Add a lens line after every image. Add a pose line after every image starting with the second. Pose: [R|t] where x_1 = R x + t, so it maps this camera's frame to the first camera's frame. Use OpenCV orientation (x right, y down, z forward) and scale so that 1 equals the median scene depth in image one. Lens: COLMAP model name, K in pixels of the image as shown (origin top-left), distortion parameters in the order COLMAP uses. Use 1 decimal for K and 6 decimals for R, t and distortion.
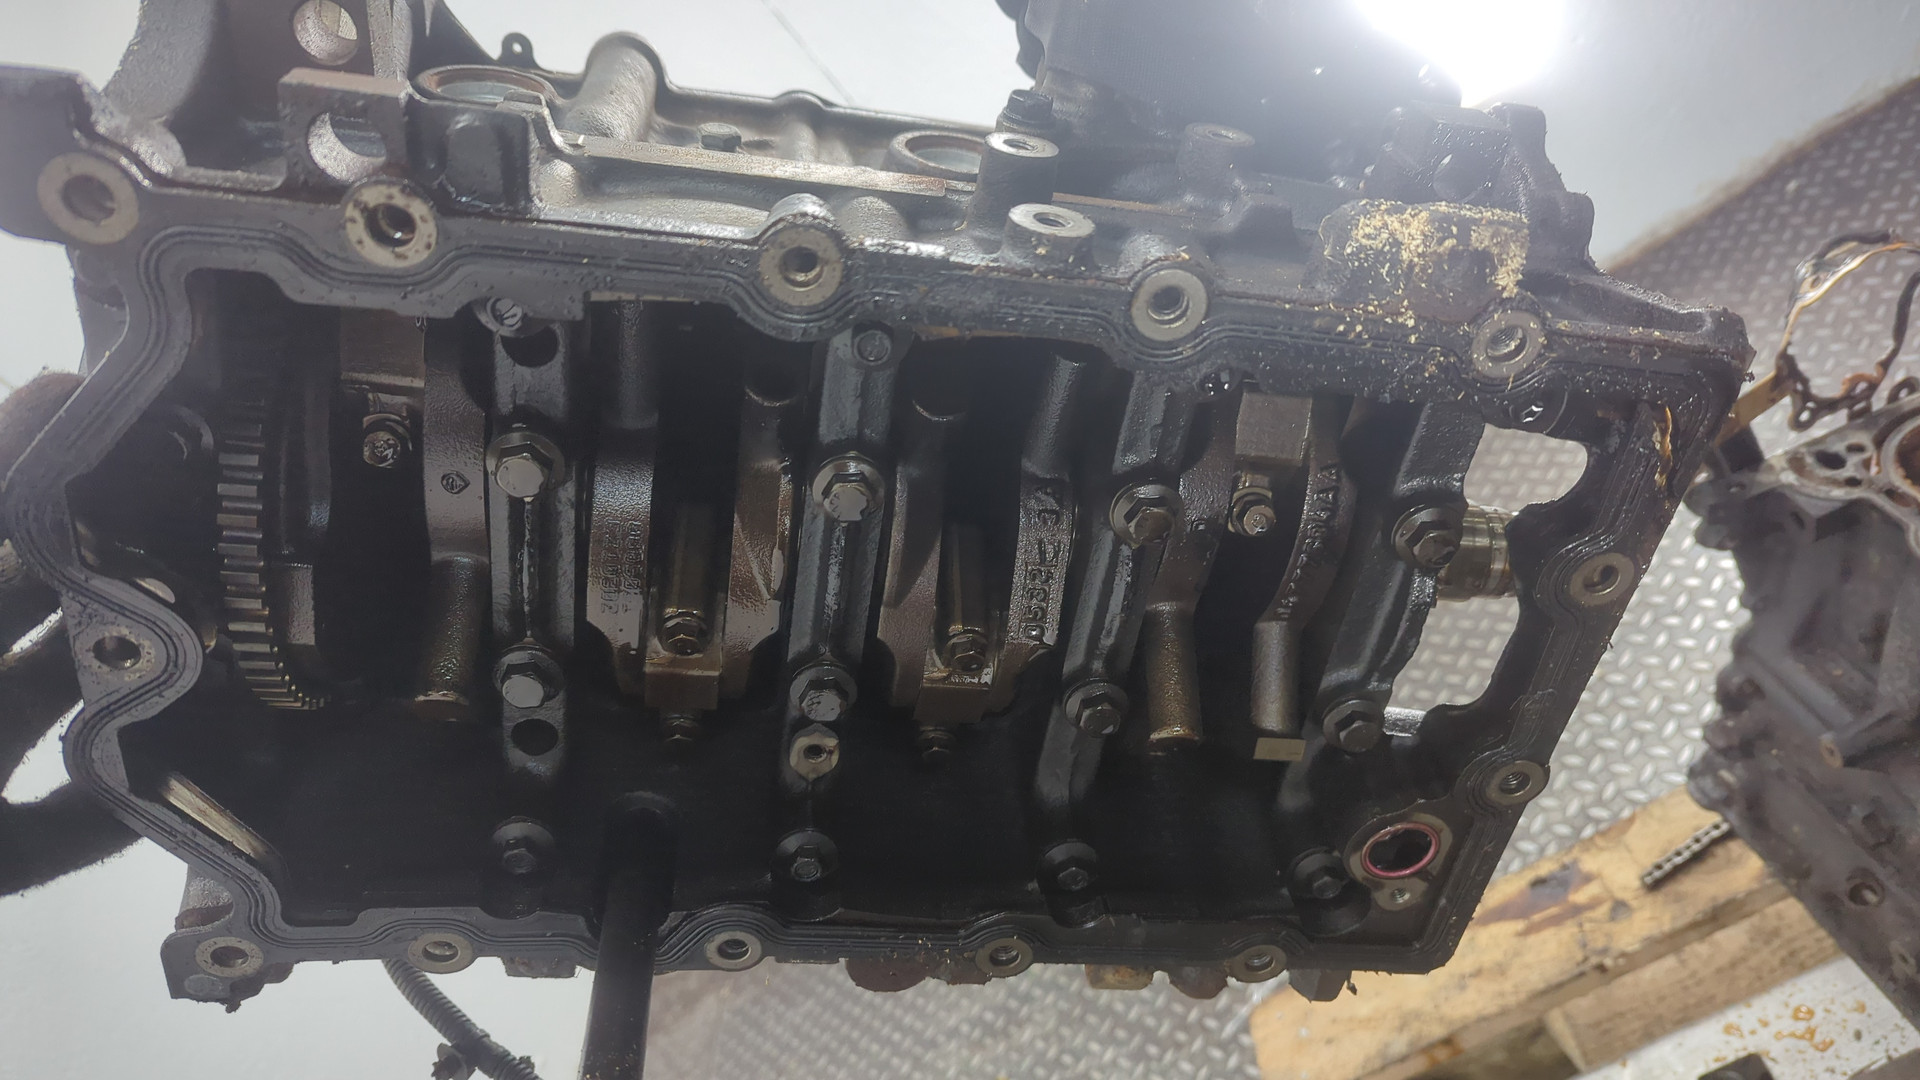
lens RADIAL K [[1436.5, 0, 950.2], [0, 1436.5, 531.5], [0, 0, 1]] dist [0.037841, -0.152787]
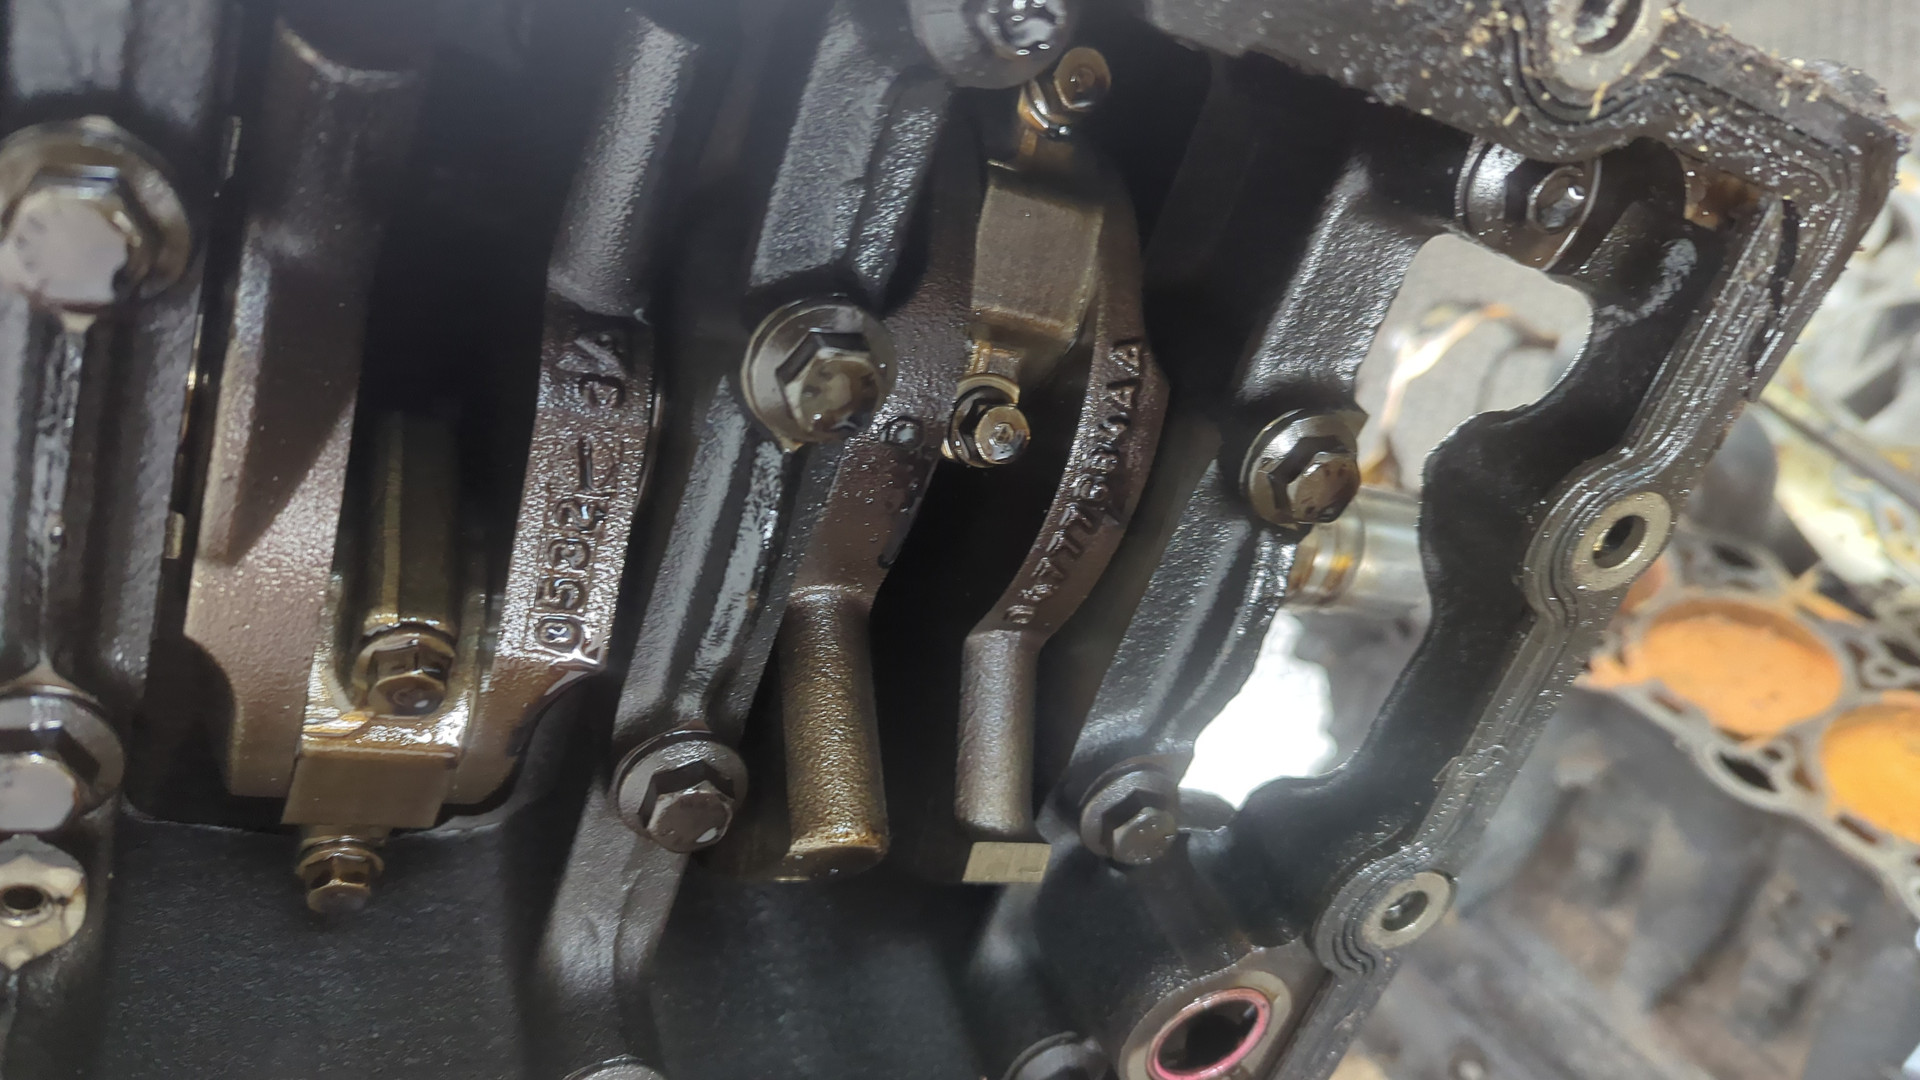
lens RADIAL K [[1436.5, 0, 950.2], [0, 1436.5, 531.5], [0, 0, 1]] dist [0.037841, -0.152787]
pose [[0.942786, 0.044265, 0.330446, 0.021087], [-0.024507, 0.997667, -0.063722, 0.063140], [-0.332496, 0.051978, 0.941671, 0.502755]]
